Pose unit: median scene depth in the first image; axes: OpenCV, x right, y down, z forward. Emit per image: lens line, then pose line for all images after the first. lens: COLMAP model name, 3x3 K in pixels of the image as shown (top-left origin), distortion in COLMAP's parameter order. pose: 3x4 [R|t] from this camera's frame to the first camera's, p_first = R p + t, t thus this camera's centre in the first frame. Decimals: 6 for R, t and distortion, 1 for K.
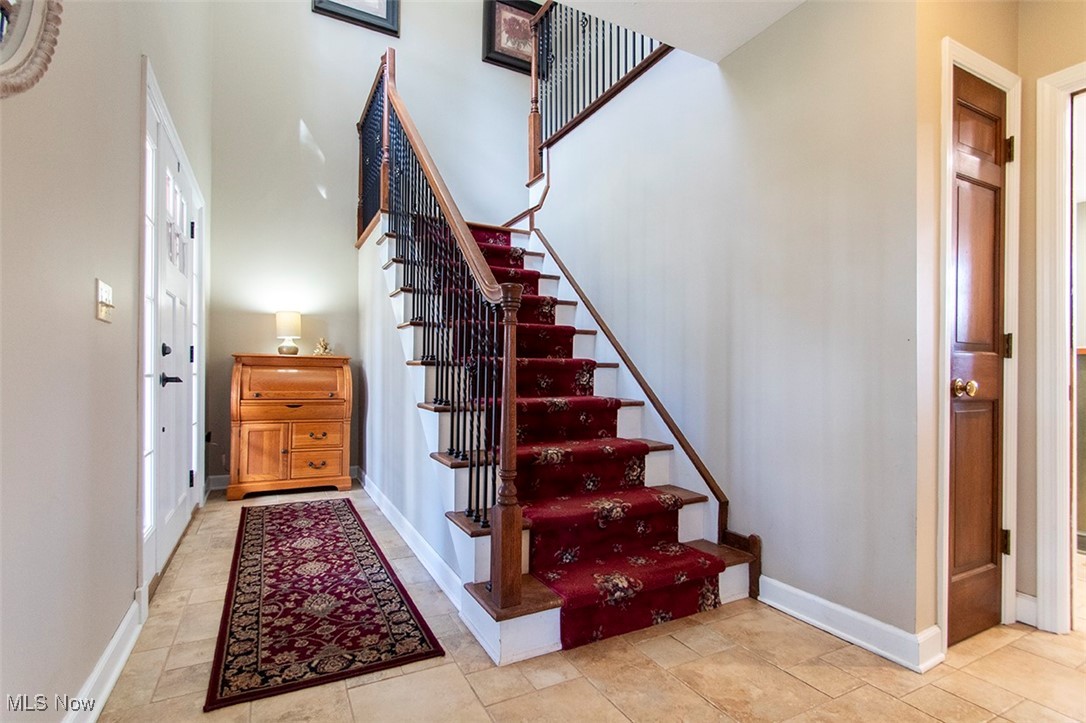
lens RADIAL K [[516.1, 0, 543.1], [0, 516.1, 364.8], [0, 0, 1]] dist [0.001803, -0.001261]
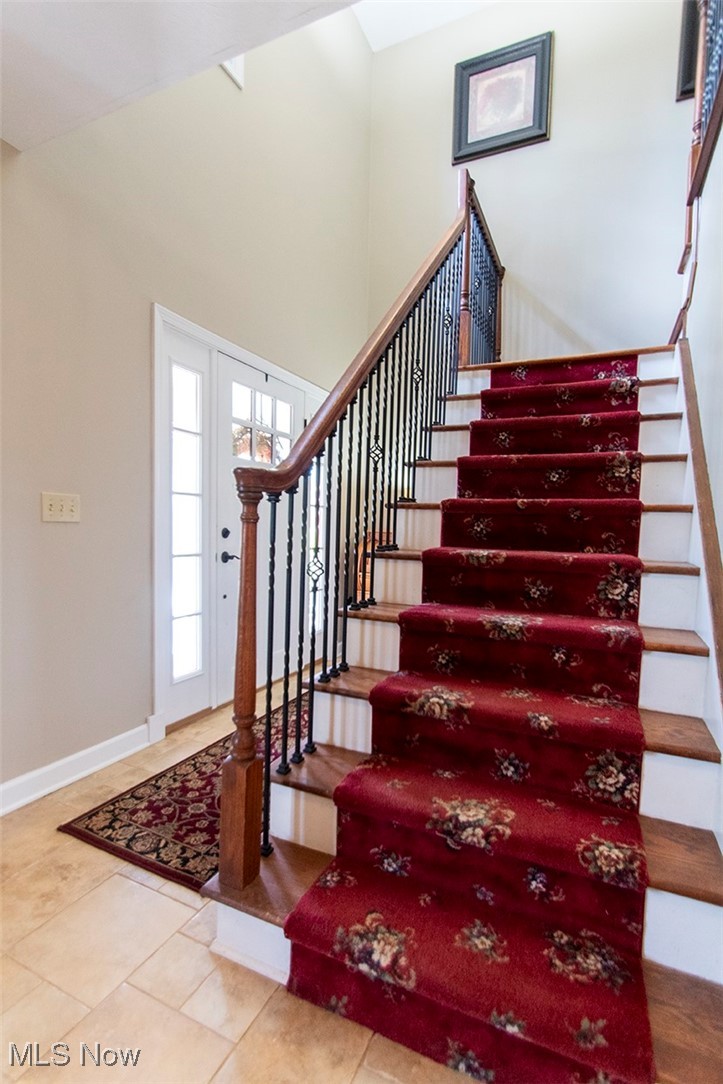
lens RADIAL K [[515.2, 0, 360.8], [0, 515.2, 563.9], [0, 0, 1]] dist [0.001803, -0.001261]
pose [[0.607984, 0.069836, -0.790872, 0.494787], [-0.015912, 0.996996, 0.075804, -0.058859], [0.793790, -0.033503, 0.607269, 0.549621]]
